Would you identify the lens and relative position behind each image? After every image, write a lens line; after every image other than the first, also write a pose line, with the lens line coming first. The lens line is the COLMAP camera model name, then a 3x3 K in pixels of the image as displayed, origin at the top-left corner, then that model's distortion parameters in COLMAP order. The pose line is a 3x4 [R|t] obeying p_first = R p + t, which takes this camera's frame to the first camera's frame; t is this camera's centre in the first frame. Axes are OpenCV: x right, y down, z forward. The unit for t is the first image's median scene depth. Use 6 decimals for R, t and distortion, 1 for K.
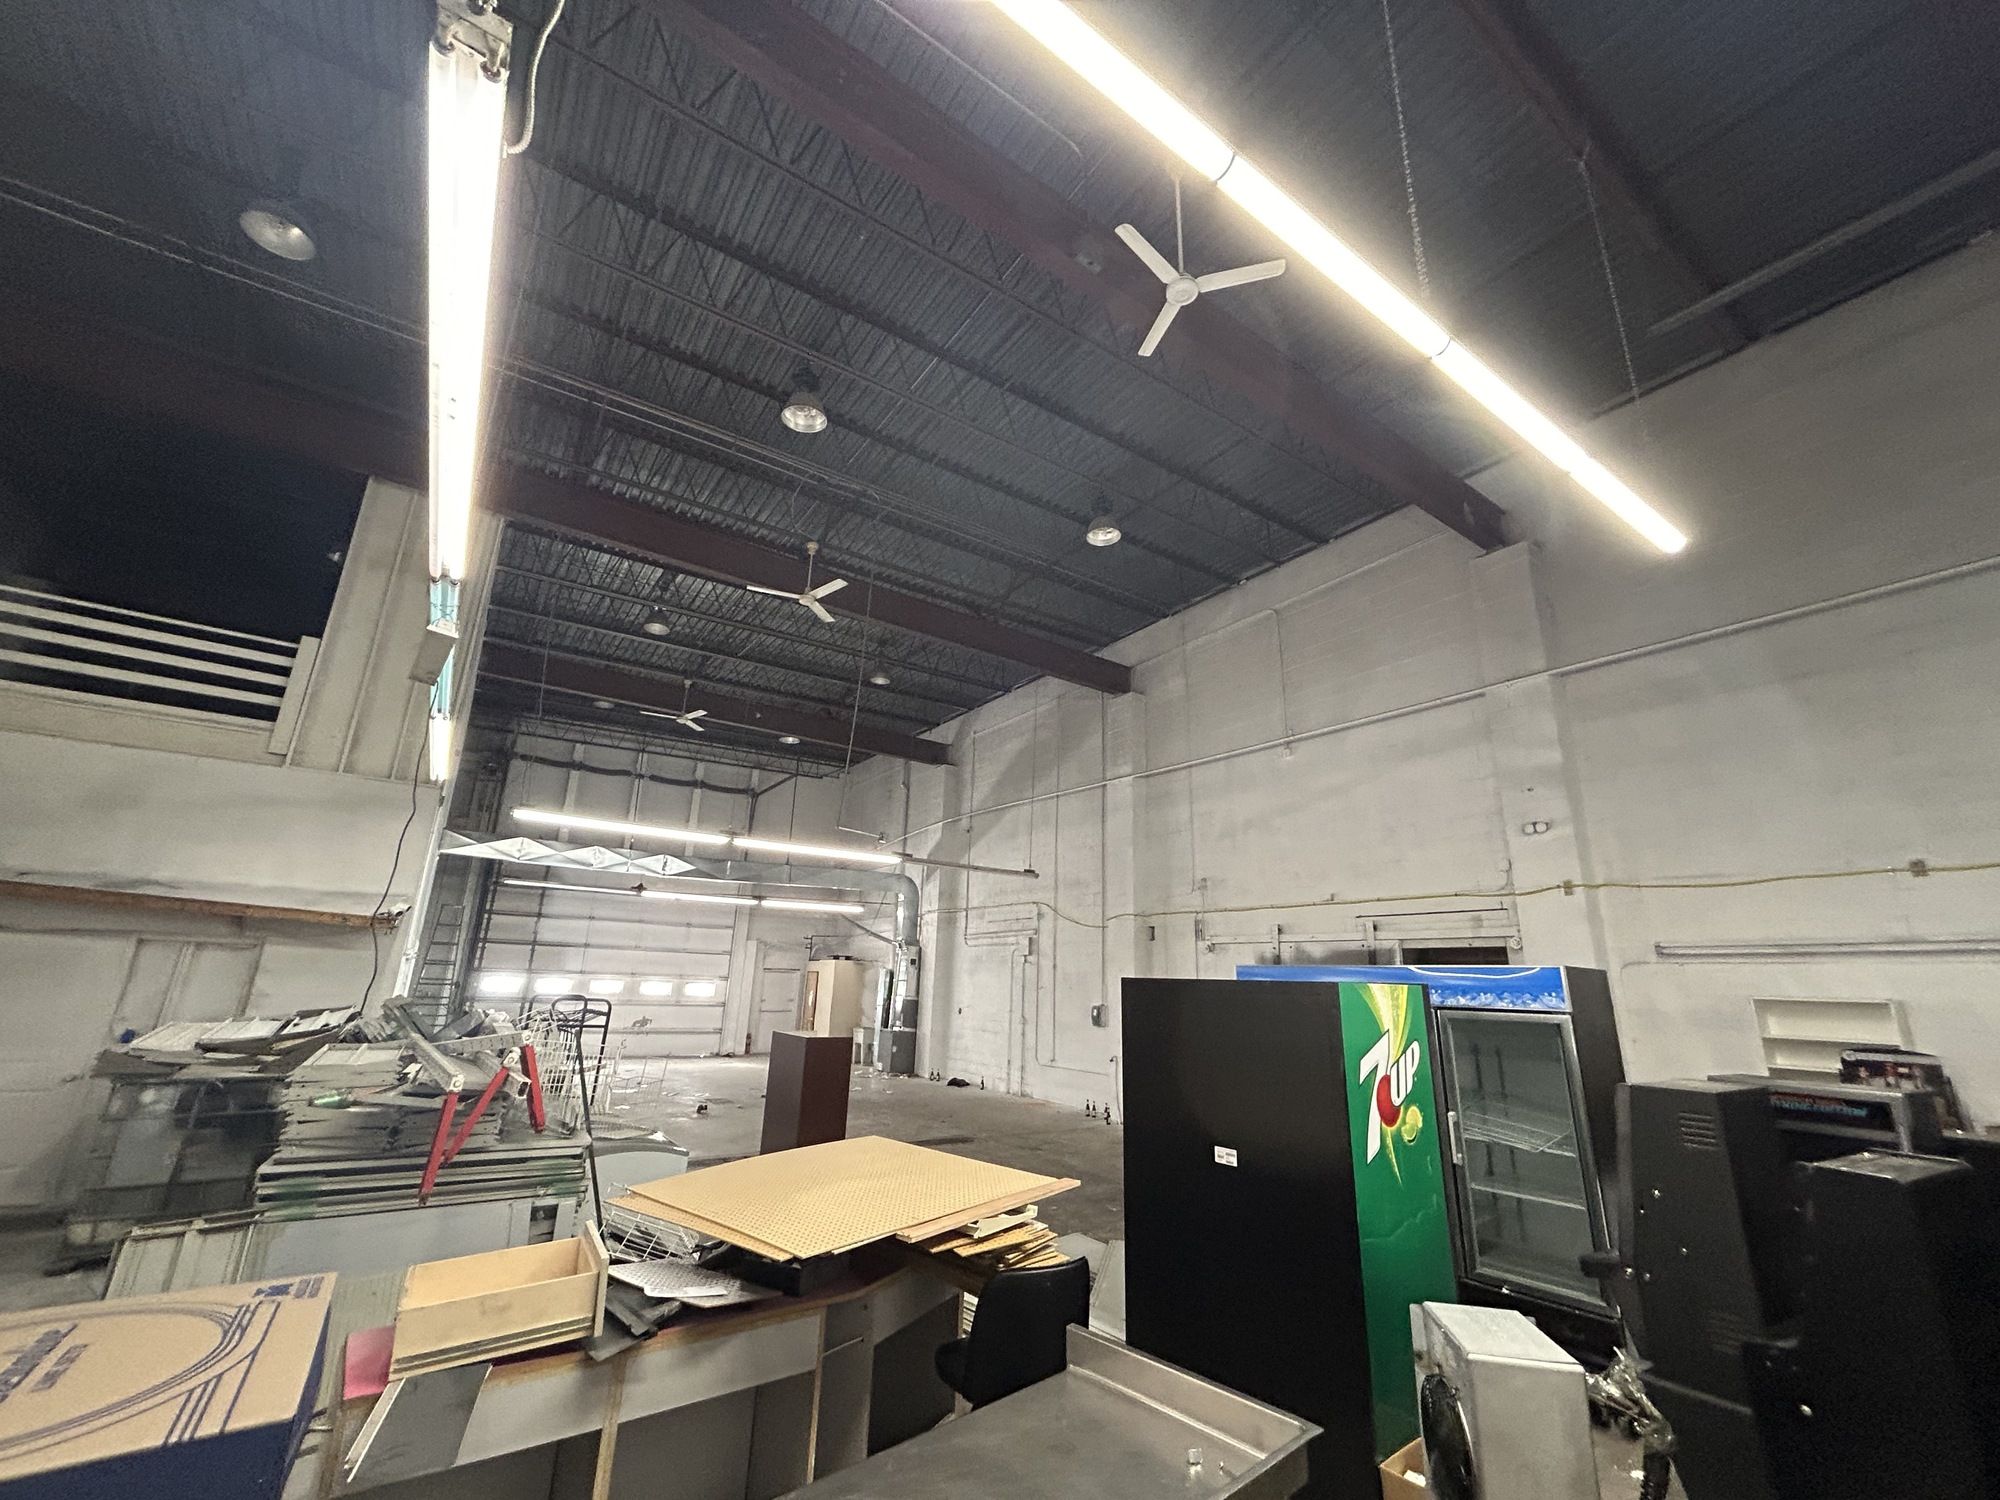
lens RADIAL K [[807.2, 0, 1000.0], [0, 807.2, 750.0], [0, 0, 1]] dist [-0.004883, 0.000752]
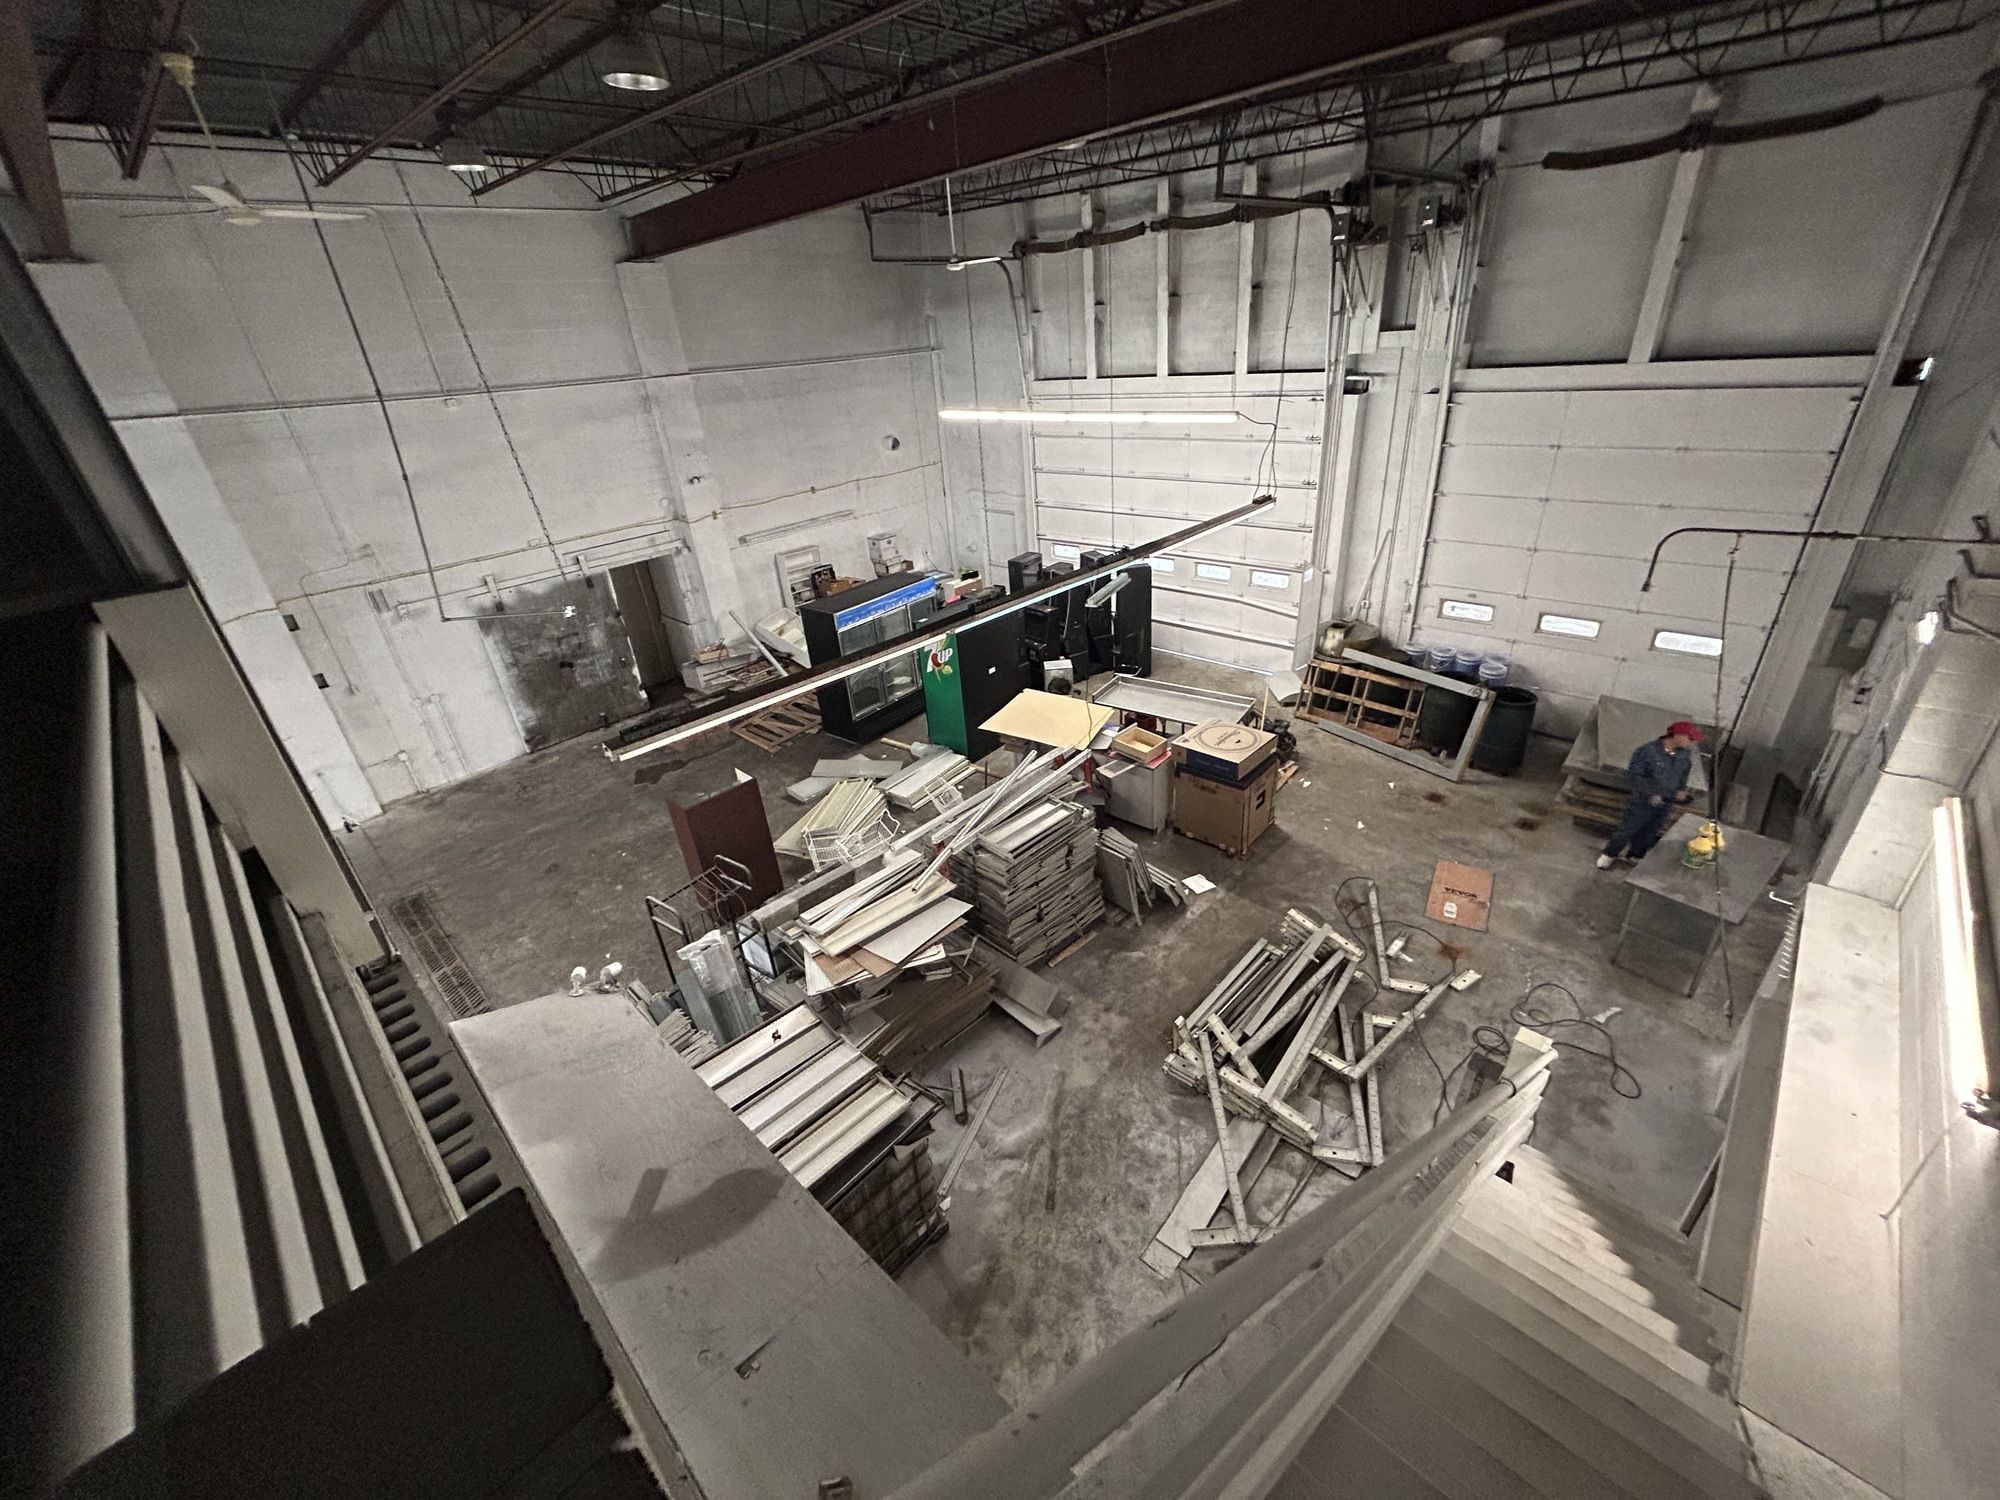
lens RADIAL K [[807.2, 0, 1000.0], [0, 807.2, 750.0], [0, 0, 1]] dist [-0.004883, 0.000752]
pose [[-0.206537, -0.458446, 0.864390, -1.154274], [-0.197074, 0.884824, 0.422195, -0.236439], [-0.958386, -0.083150, -0.273097, 0.801868]]
